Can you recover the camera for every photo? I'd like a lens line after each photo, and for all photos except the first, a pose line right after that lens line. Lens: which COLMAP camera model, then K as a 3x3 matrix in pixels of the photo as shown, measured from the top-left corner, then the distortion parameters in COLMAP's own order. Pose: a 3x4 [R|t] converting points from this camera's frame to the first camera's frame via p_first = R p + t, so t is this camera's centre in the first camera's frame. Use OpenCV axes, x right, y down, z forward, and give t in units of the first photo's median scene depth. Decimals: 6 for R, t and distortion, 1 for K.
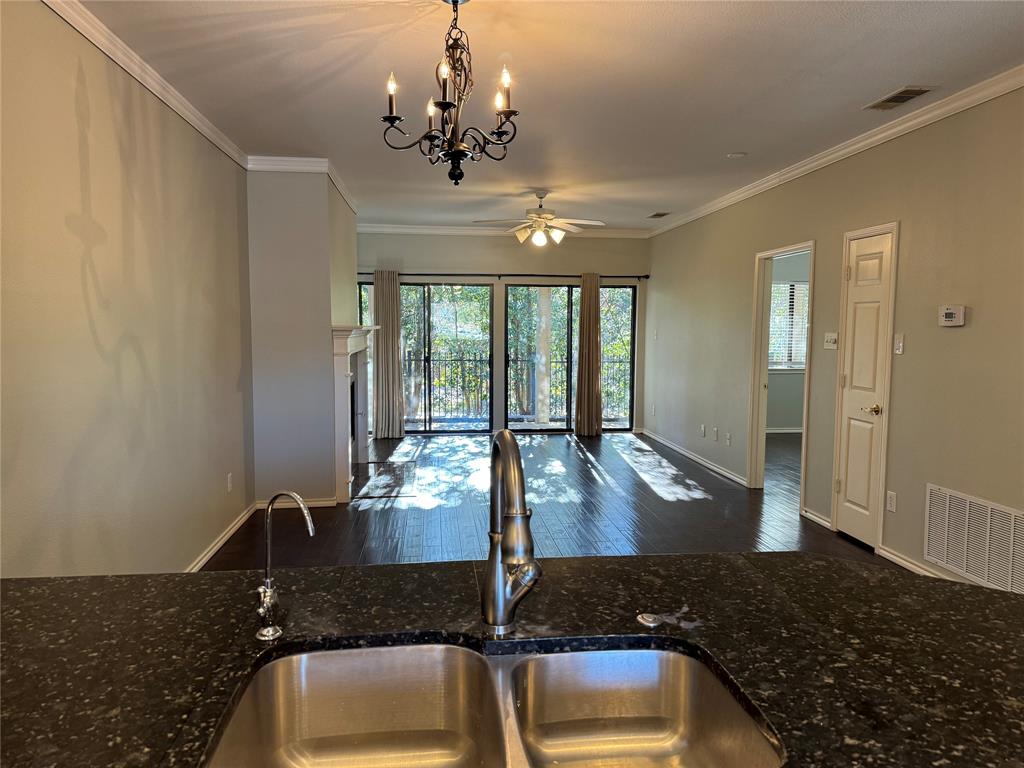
lens RADIAL K [[716.3, 0, 512.7], [0, 716.3, 389.5], [0, 0, 1]] dist [0.059129, -0.048871]
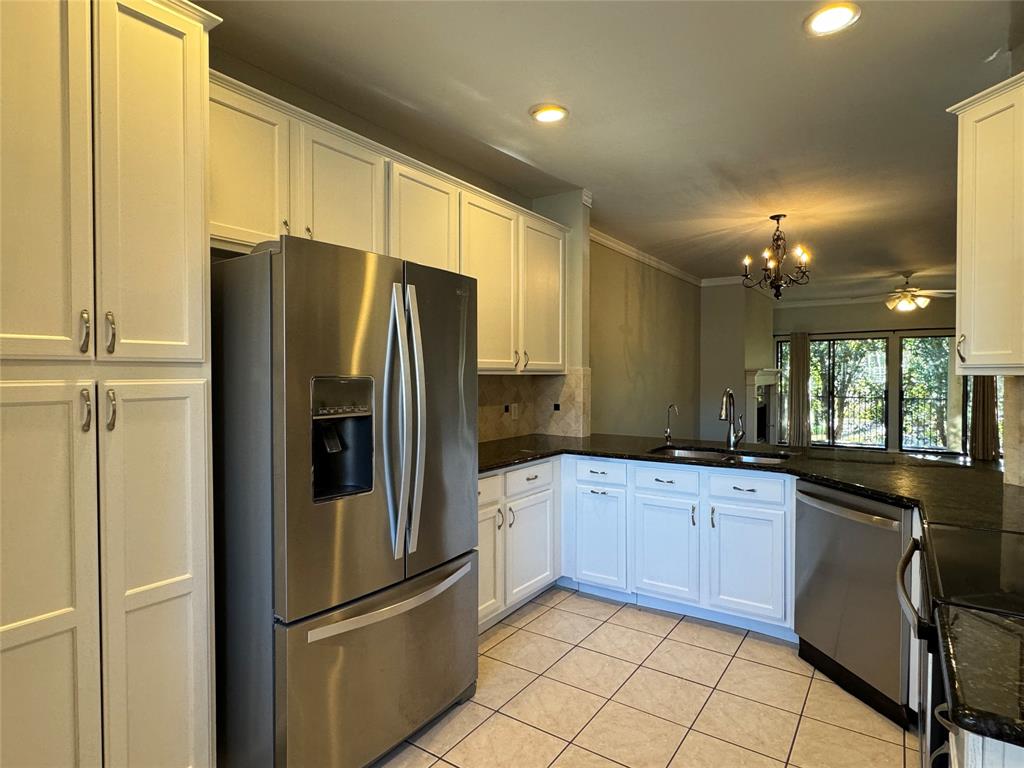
lens RADIAL K [[562.8, 0, 510.3], [0, 562.8, 380.1], [0, 0, 1]] dist [0.003067, 0.000942]
pose [[0.754491, 0.001805, -0.656308, 0.173464], [-0.053376, 0.996852, -0.058620, 0.040084], [0.654136, 0.079259, 0.752213, -0.316270]]
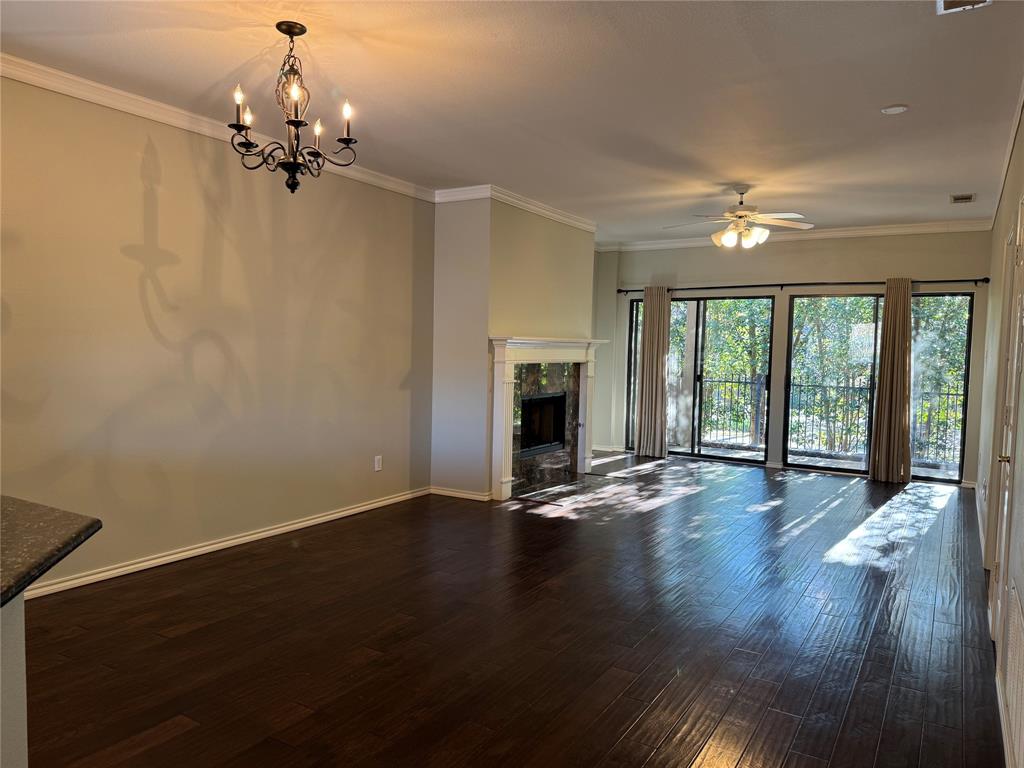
lens RADIAL K [[716.3, 0, 513.9], [0, 716.3, 391.5], [0, 0, 1]] dist [0.059129, -0.048871]
pose [[0.787559, 0.050061, -0.614202, 0.365847], [-0.071804, 0.997360, -0.010780, 0.003820], [0.612042, 0.052592, 0.789075, 0.140125]]
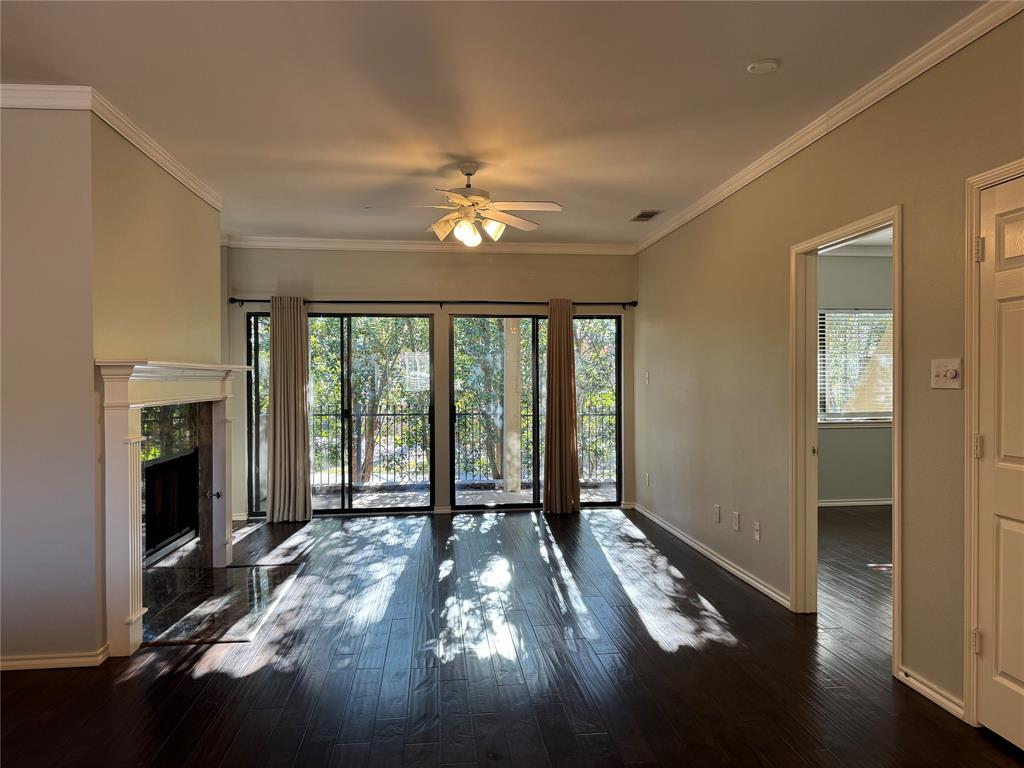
lens RADIAL K [[716.3, 0, 516.7], [0, 716.3, 387.6], [0, 0, 1]] dist [0.059129, -0.048871]
pose [[0.999945, -0.010126, 0.002806, 0.078718], [0.010314, 0.996909, -0.077891, -0.012053], [-0.002008, 0.077916, 0.996958, 0.327693]]
